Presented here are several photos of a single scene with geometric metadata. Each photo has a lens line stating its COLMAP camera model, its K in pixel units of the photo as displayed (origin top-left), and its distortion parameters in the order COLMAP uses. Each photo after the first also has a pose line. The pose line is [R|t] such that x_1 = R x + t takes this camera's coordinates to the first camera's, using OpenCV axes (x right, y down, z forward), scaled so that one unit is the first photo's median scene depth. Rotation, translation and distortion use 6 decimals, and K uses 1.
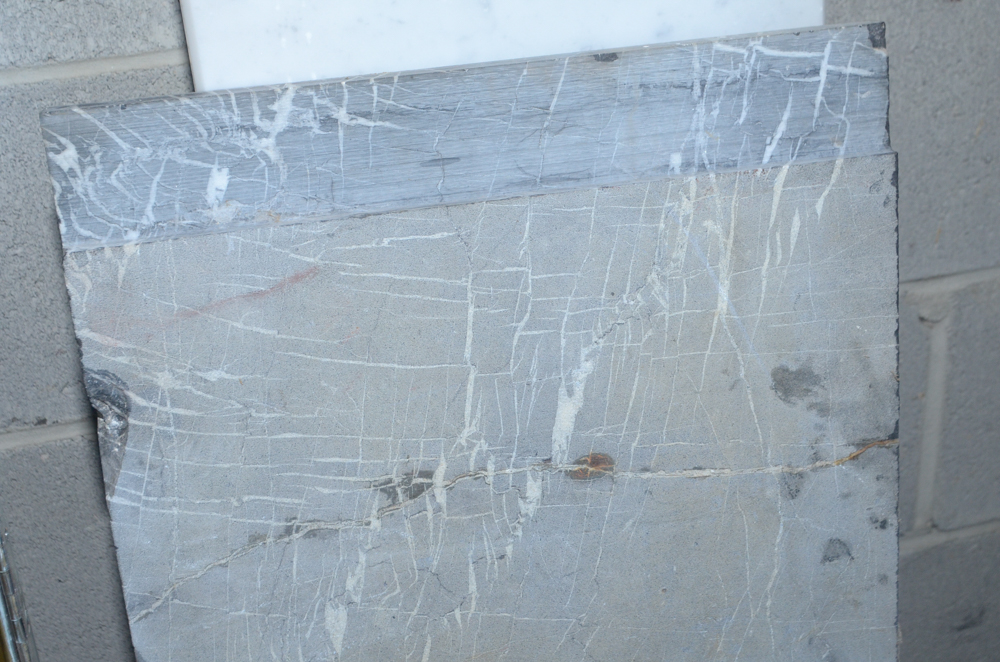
lens RADIAL K [[1431.9, 0, 499.1], [0, 1431.9, 338.6], [0, 0, 1]] dist [0.018457, 0.000000]
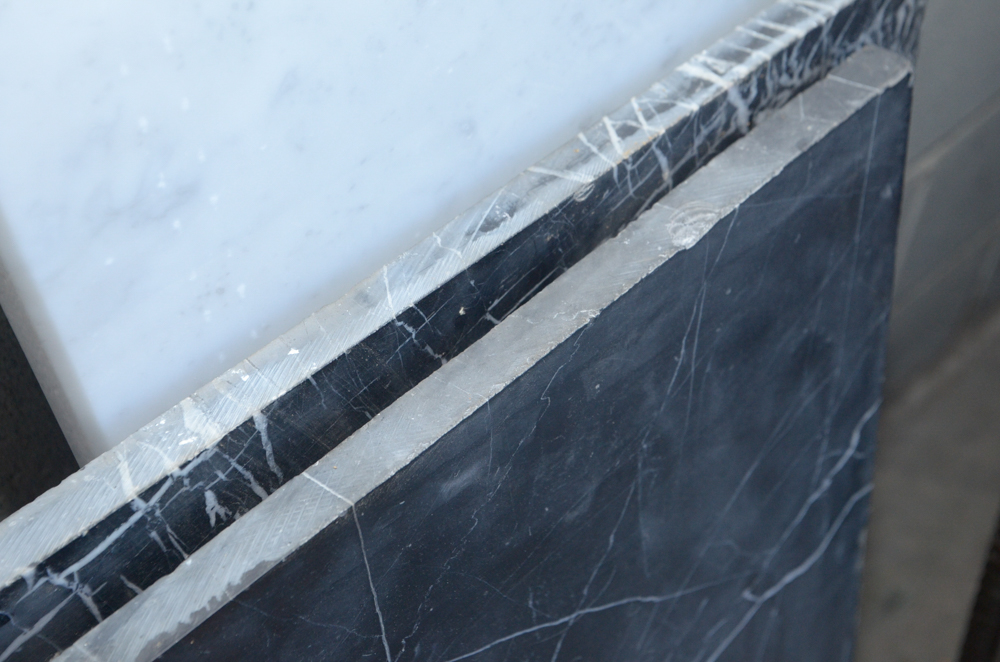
lens RADIAL K [[1431.9, 0, 492.9], [0, 1431.9, 336.9], [0, 0, 1]] dist [0.018457, 0.000000]
pose [[0.885592, -0.333118, 0.323664, -0.178781], [0.168034, 0.879441, 0.445363, -0.329639], [-0.433002, -0.340024, 0.834801, 0.333297]]
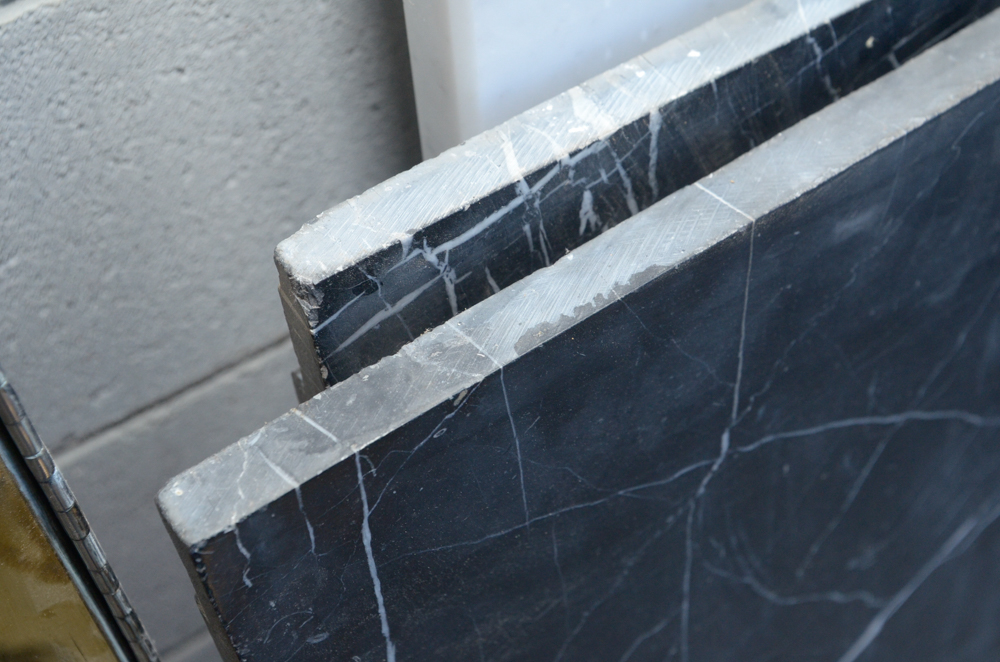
lens RADIAL K [[1431.9, 0, 497.9], [0, 1431.9, 325.2], [0, 0, 1]] dist [0.018457, 0.000000]
pose [[0.946422, -0.230678, 0.225995, -0.251338], [0.094819, 0.867472, 0.488366, -0.272514], [-0.308700, -0.440771, 0.842867, 0.376223]]
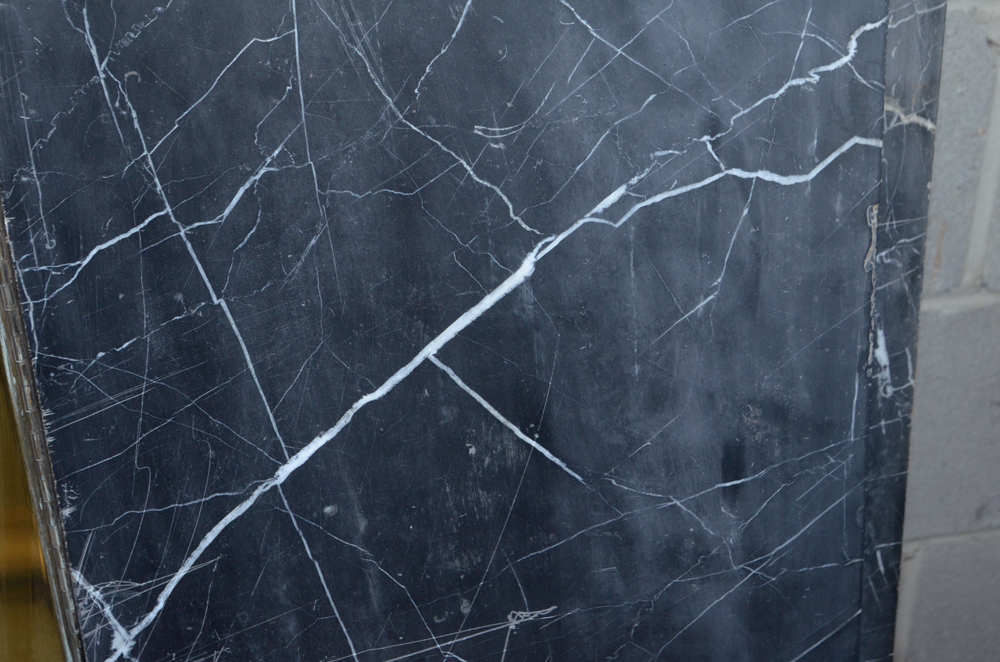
lens RADIAL K [[1386.7, 0, 497.2], [0, 1386.7, 338.0], [0, 0, 1]] dist [0.012426, 0.000000]
pose [[0.995974, 0.073362, -0.051521, 0.039633], [-0.070785, 0.996229, 0.050180, 0.166069], [0.055008, -0.046331, 0.997410, 0.079498]]
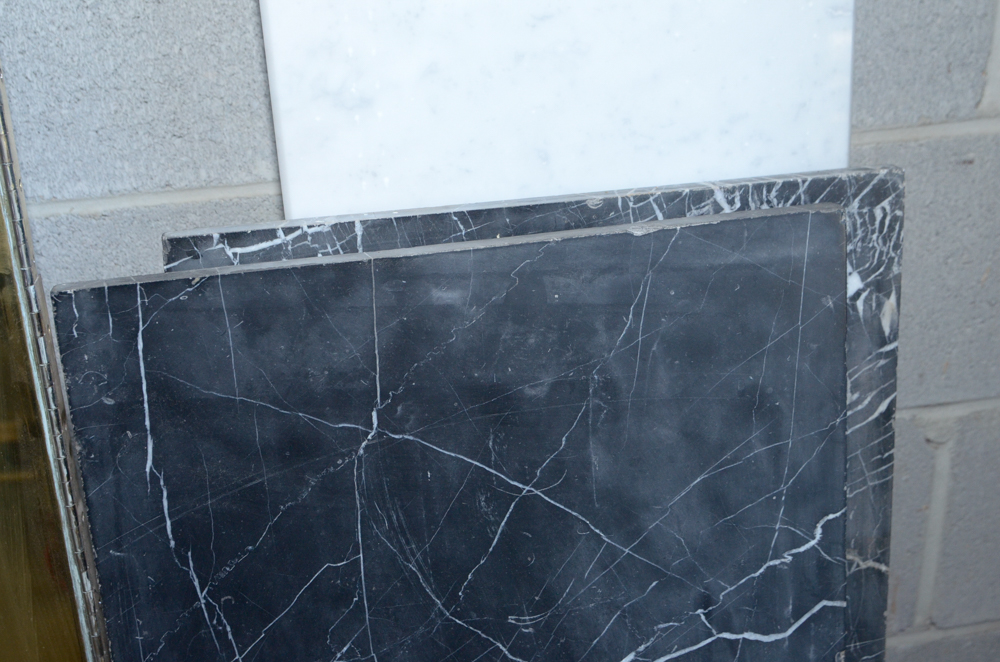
lens RADIAL K [[1215.7, 0, 499.5], [0, 1215.7, 339.1], [0, 0, 1]] dist [-0.010931, 0.000000]
pose [[0.997115, 0.049586, -0.057478, 0.013441], [-0.052136, 0.997681, -0.043745, -0.036122], [0.055176, 0.046616, 0.997388, 0.037944]]
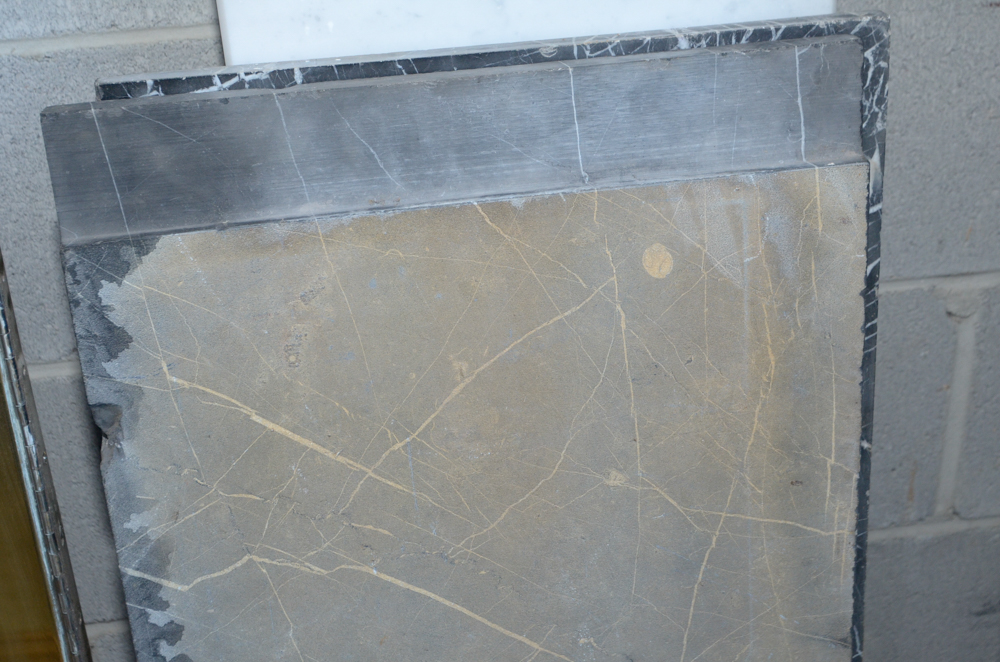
lens RADIAL K [[1431.9, 0, 499.9], [0, 1431.9, 337.2], [0, 0, 1]] dist [0.018457, 0.000000]
pose [[0.991661, 0.074925, -0.104858, 0.092405], [-0.069203, 0.995962, 0.057192, -0.035583], [0.108720, -0.049459, 0.992841, -0.051187]]
